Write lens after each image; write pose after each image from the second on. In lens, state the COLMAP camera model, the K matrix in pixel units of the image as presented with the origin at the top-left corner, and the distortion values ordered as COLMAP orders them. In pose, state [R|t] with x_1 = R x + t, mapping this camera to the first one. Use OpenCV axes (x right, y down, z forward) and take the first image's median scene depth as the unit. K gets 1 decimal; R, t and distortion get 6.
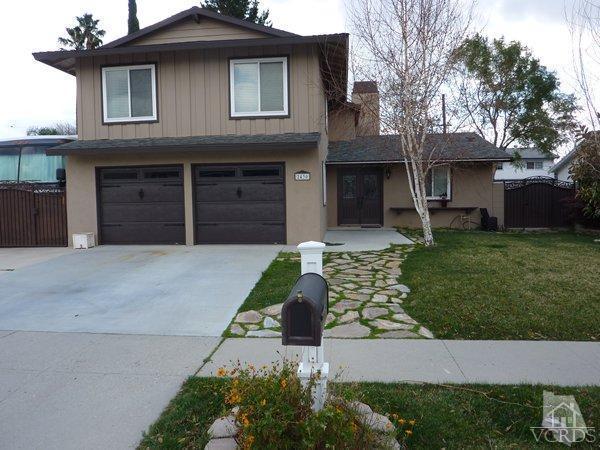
lens RADIAL K [[454.7, 0, 298.5], [0, 454.7, 223.3], [0, 0, 1]] dist [-0.001604, -0.006491]
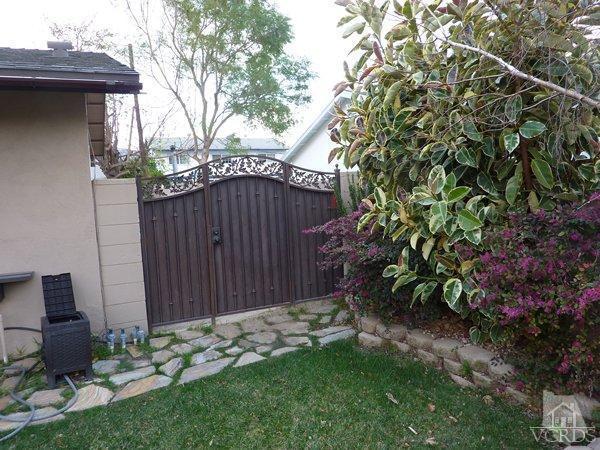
lens RADIAL K [[454.7, 0, 300.0], [0, 454.7, 225.7], [0, 0, 1]] dist [-0.001604, -0.006491]
pose [[0.861362, -0.057928, 0.504678, 0.223300], [0.056311, 0.998242, 0.018470, -0.032815], [-0.504861, 0.012510, 0.863110, 0.395909]]
